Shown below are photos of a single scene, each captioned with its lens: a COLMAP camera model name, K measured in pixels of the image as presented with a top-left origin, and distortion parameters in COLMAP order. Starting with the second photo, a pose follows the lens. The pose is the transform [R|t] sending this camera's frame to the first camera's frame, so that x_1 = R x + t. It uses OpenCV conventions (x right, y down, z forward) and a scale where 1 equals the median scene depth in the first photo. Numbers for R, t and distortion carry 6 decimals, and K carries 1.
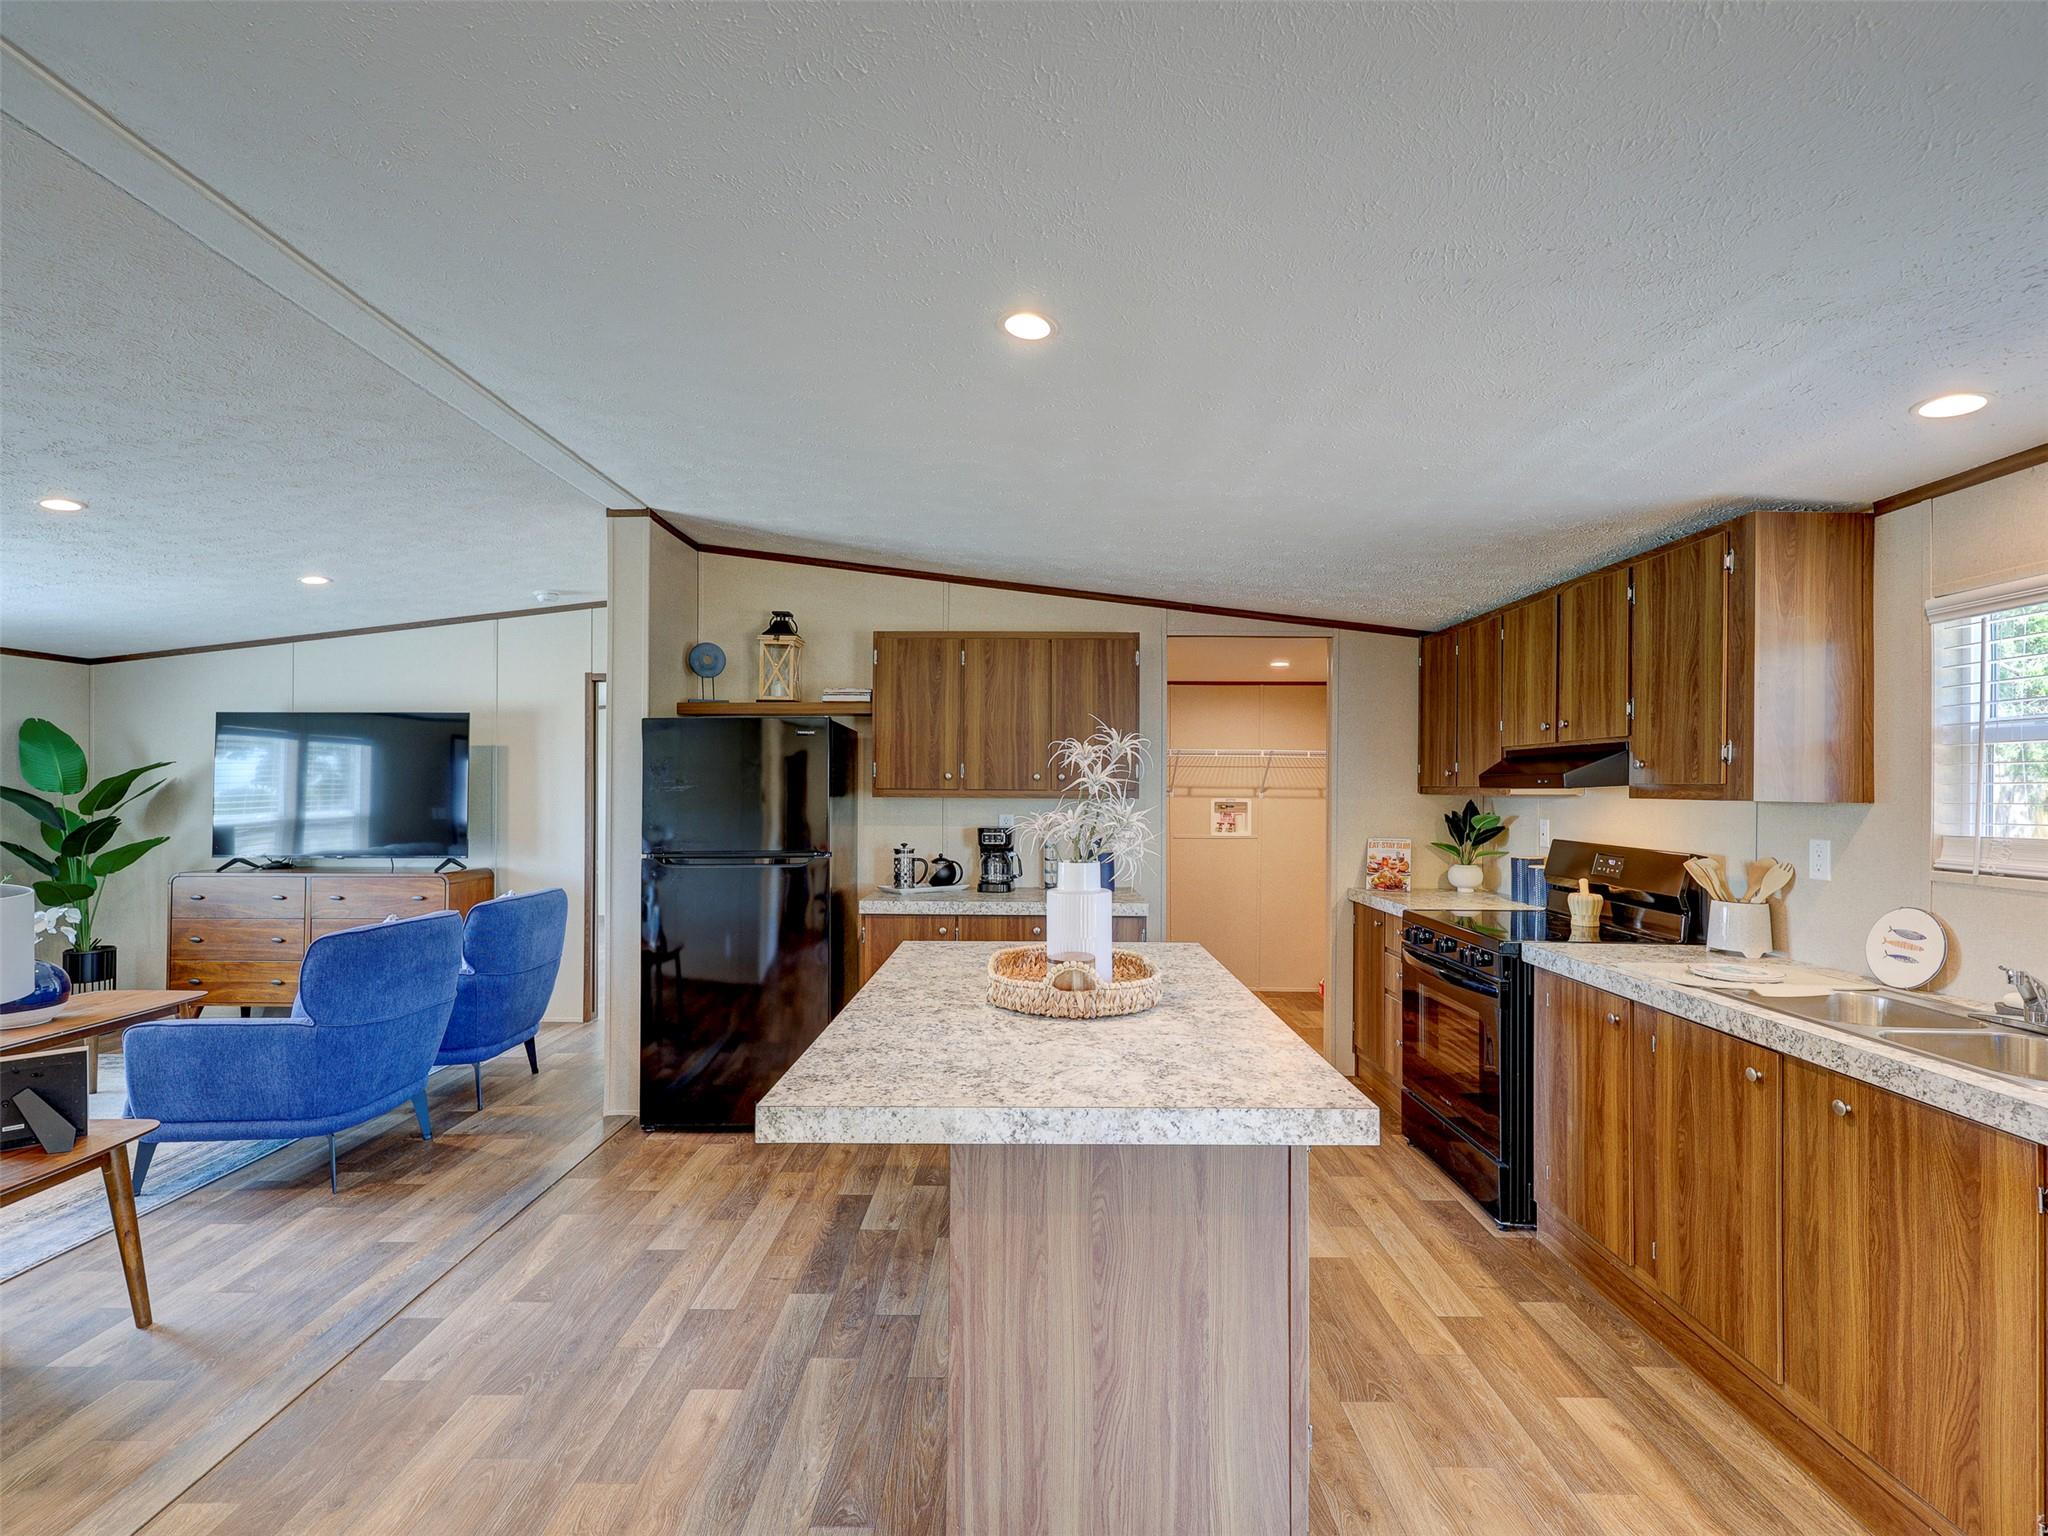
lens RADIAL K [[941.6, 0, 1021.3], [0, 941.6, 774.5], [0, 0, 1]] dist [0.001075, 0.000870]
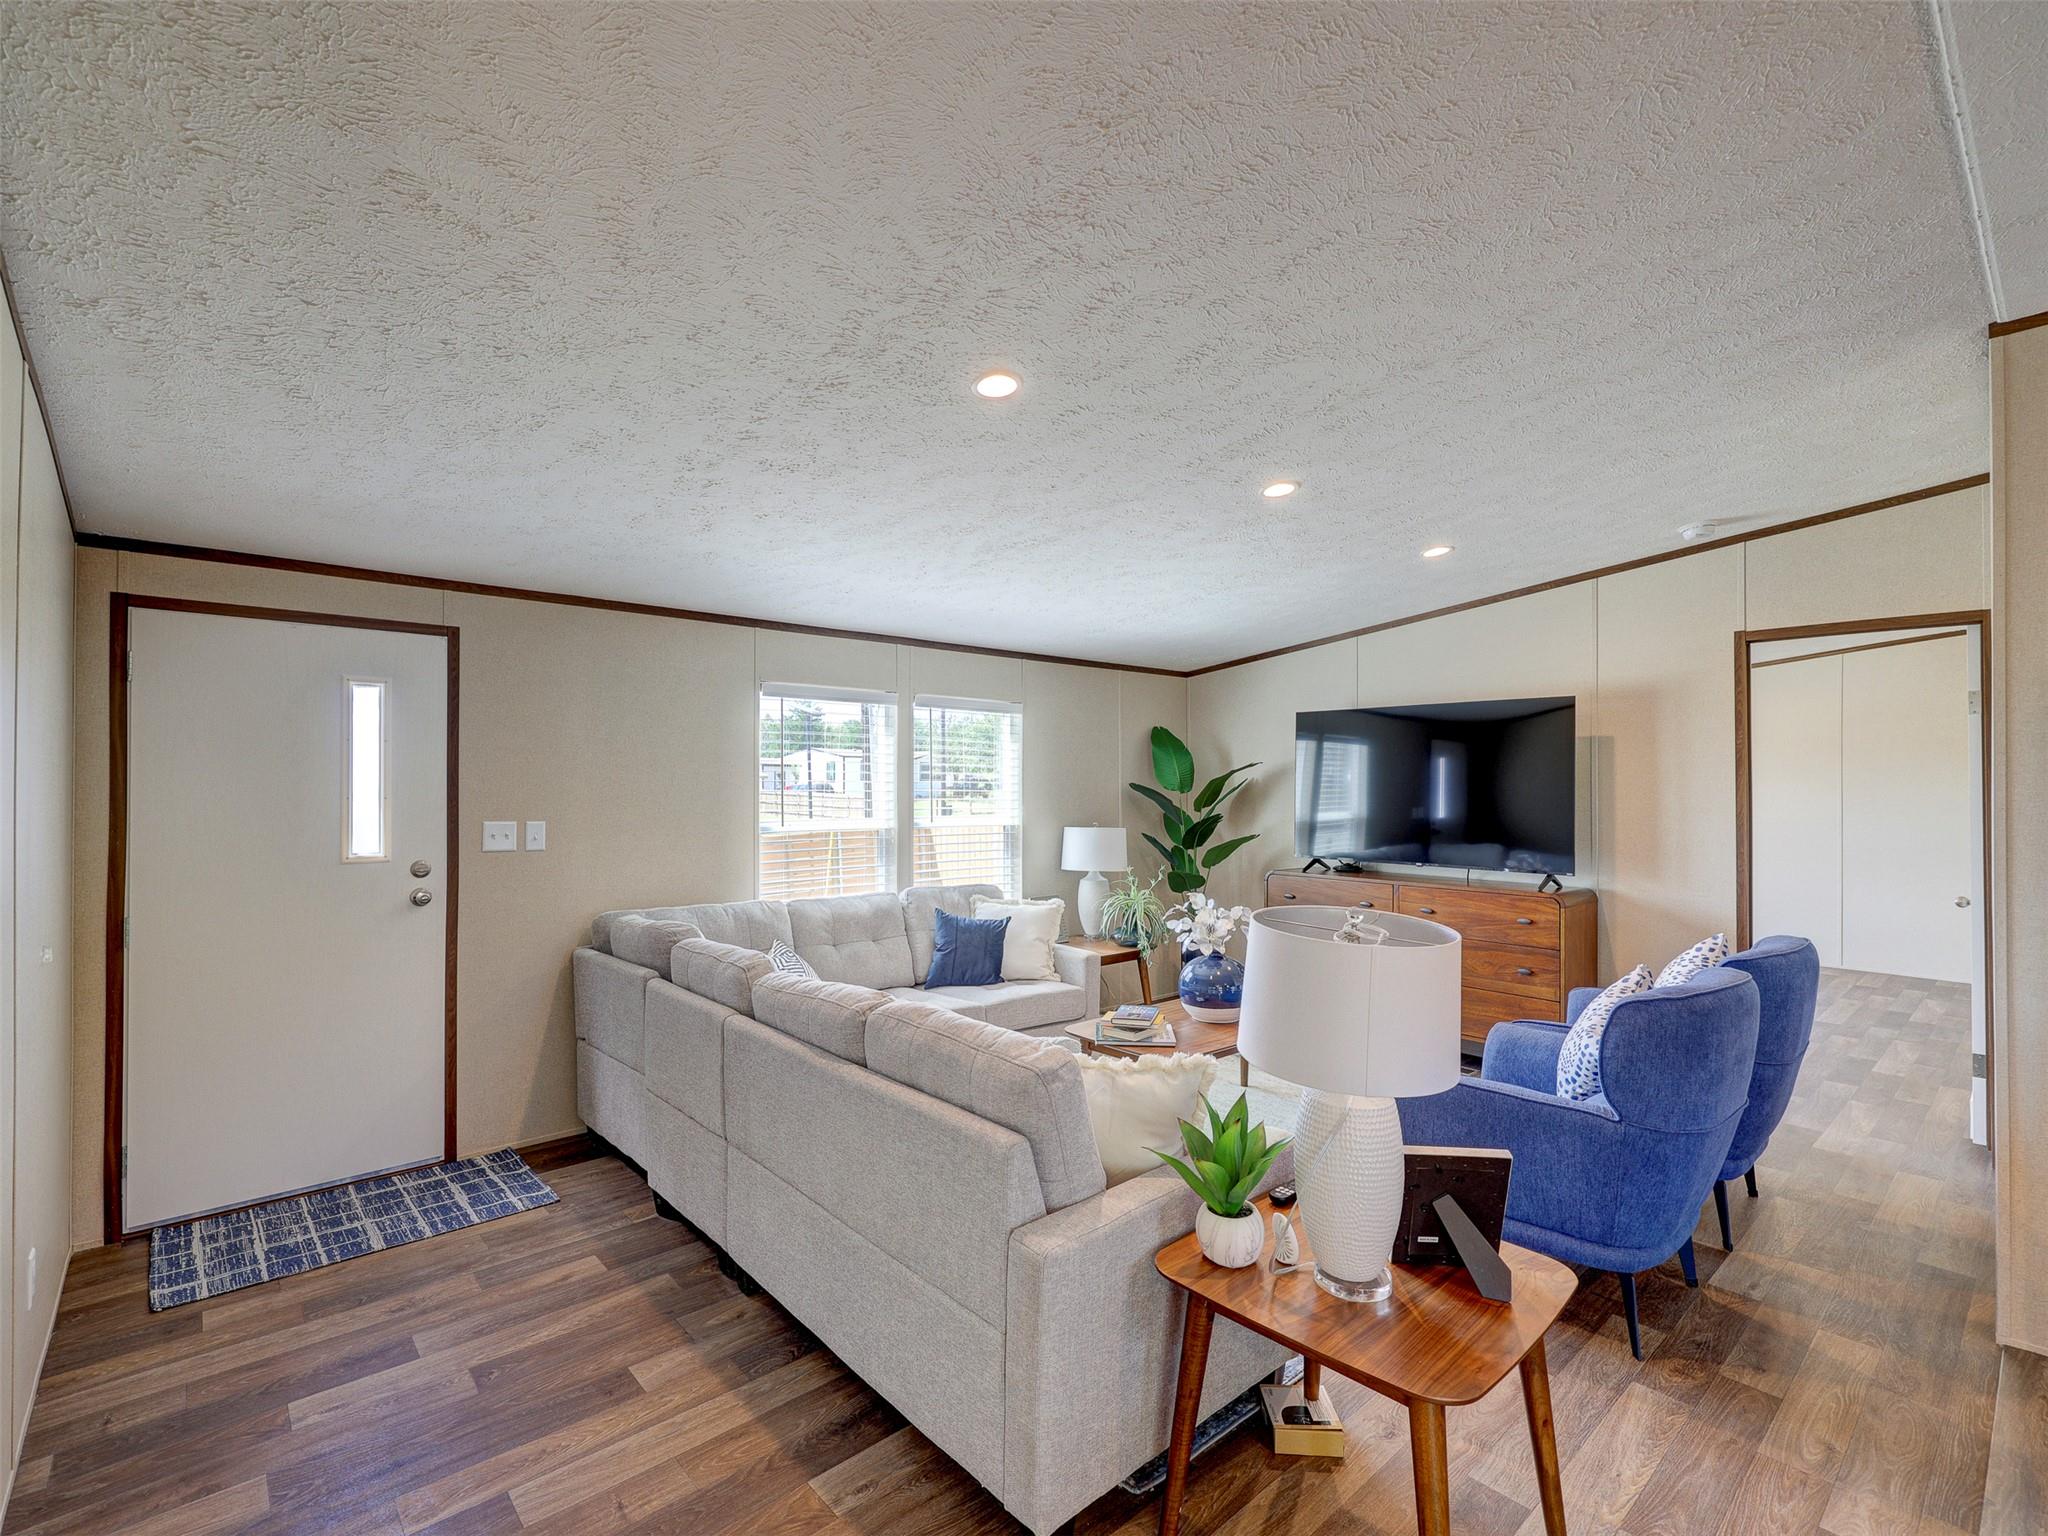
lens RADIAL K [[941.6, 0, 1025.2], [0, 941.6, 772.9], [0, 0, 1]] dist [0.001075, 0.000870]
pose [[0.672116, -0.008439, -0.740398, -0.516344], [0.006503, 0.999964, -0.005495, 0.002804], [0.740417, -0.001122, 0.672147, 0.183507]]
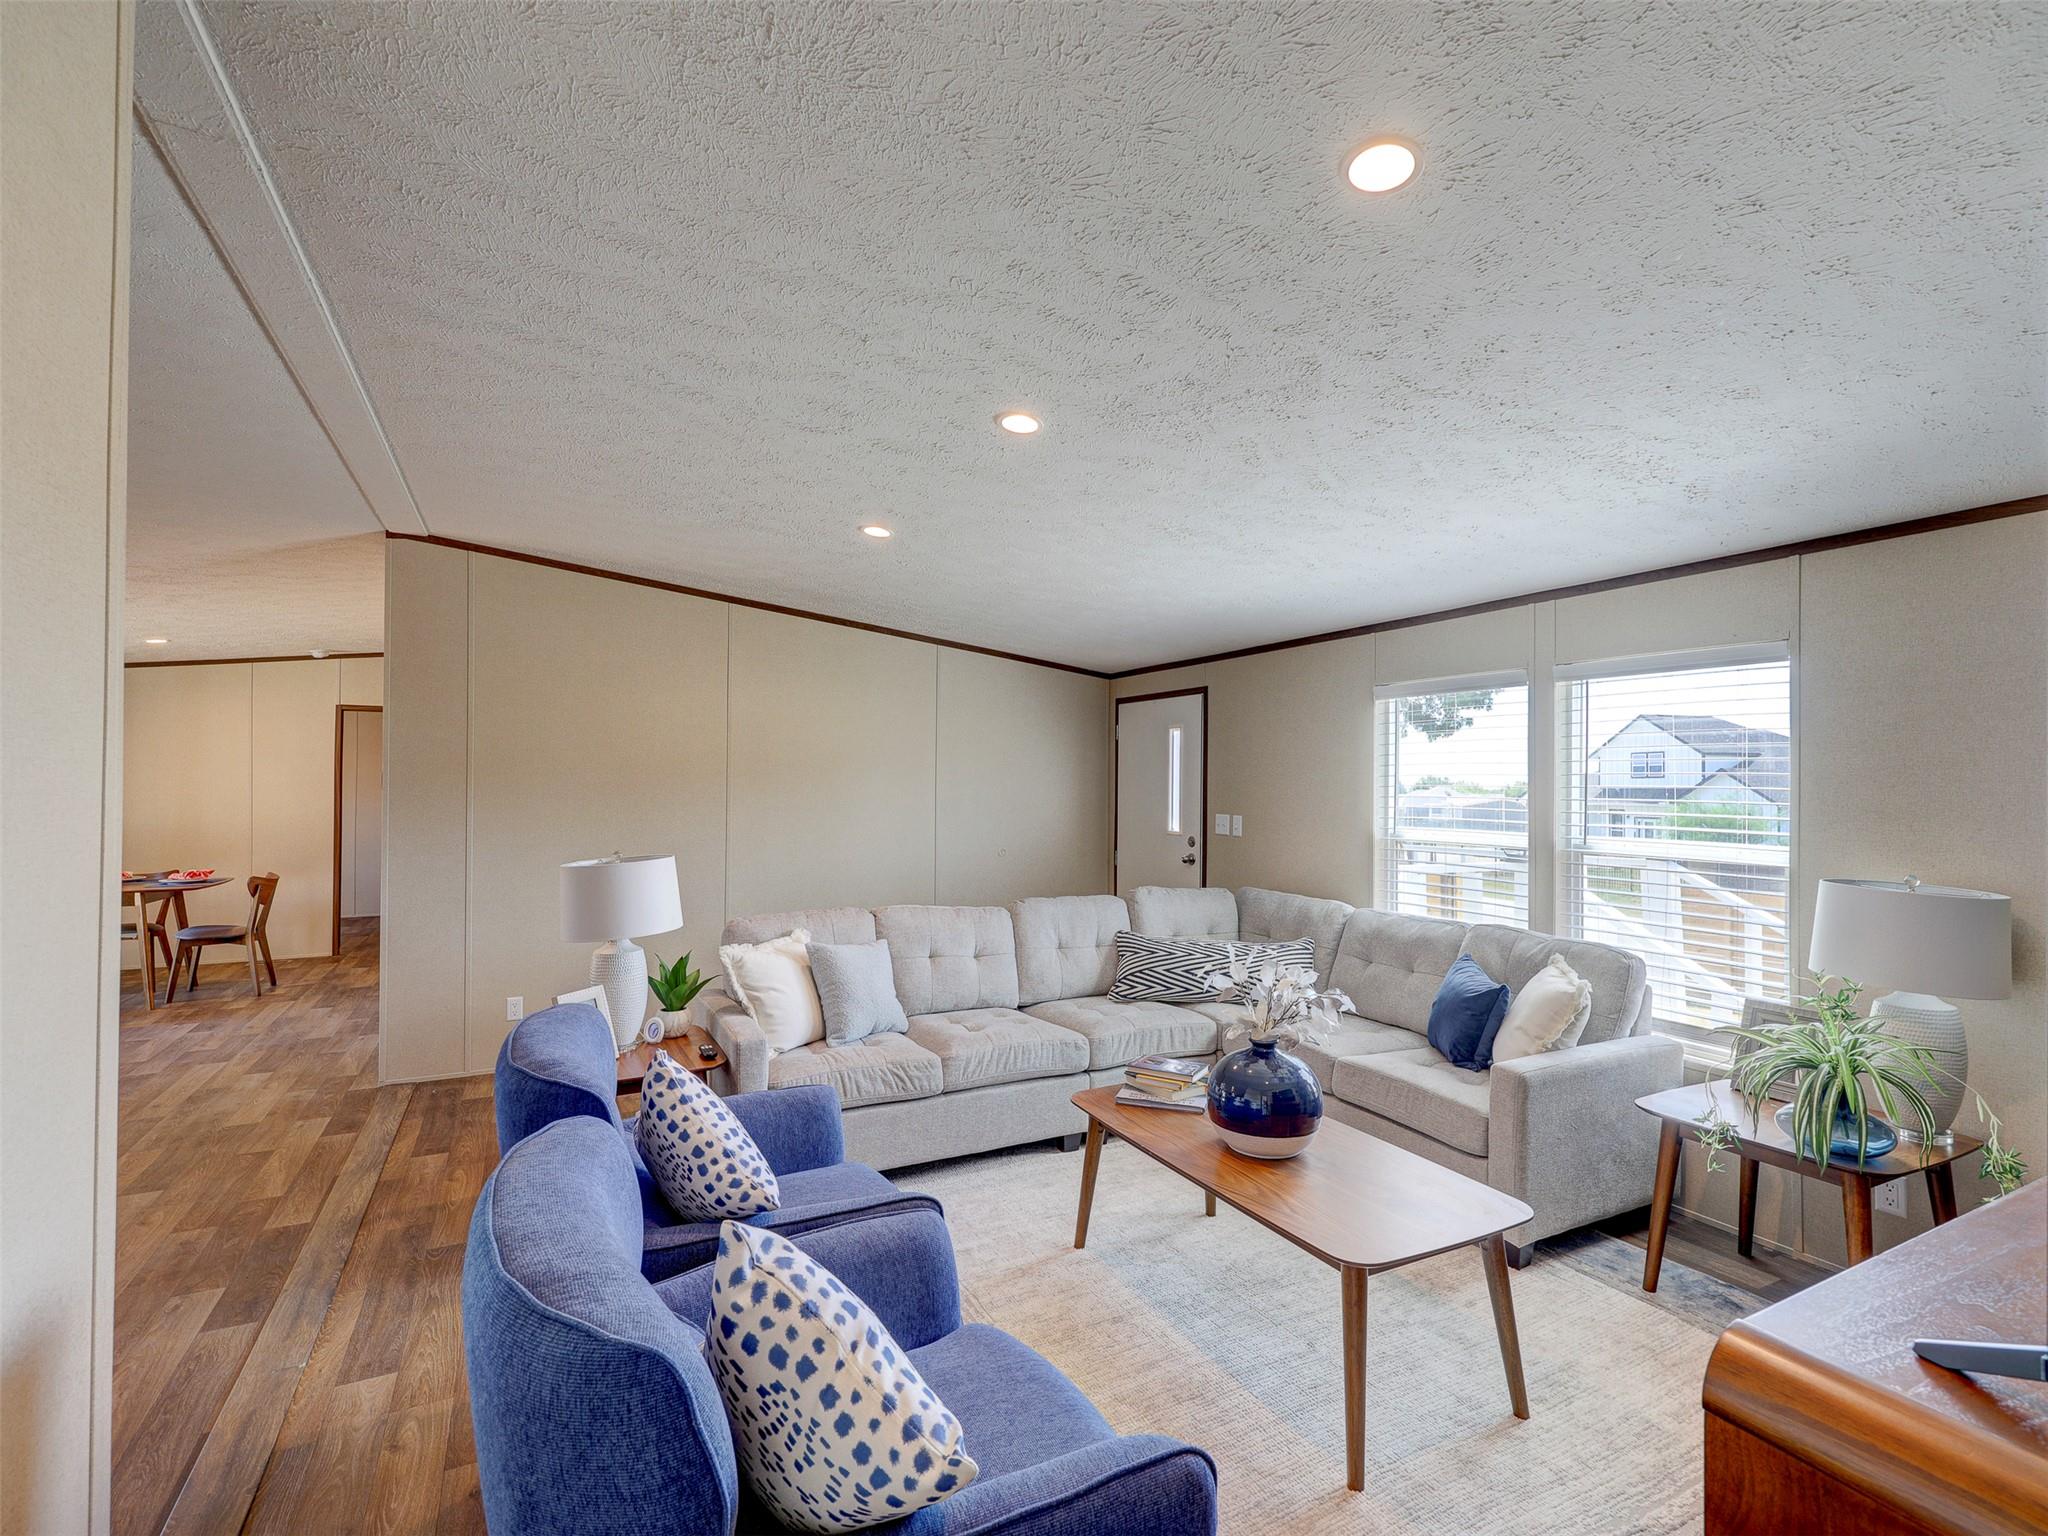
lens RADIAL K [[941.6, 0, 1025.0], [0, 941.6, 775.3], [0, 0, 1]] dist [0.001075, 0.000870]
pose [[-0.883177, -0.006184, -0.468999, -0.695215], [0.005303, 0.999718, -0.023168, 0.019552], [0.469010, -0.022949, -0.882895, 1.731484]]
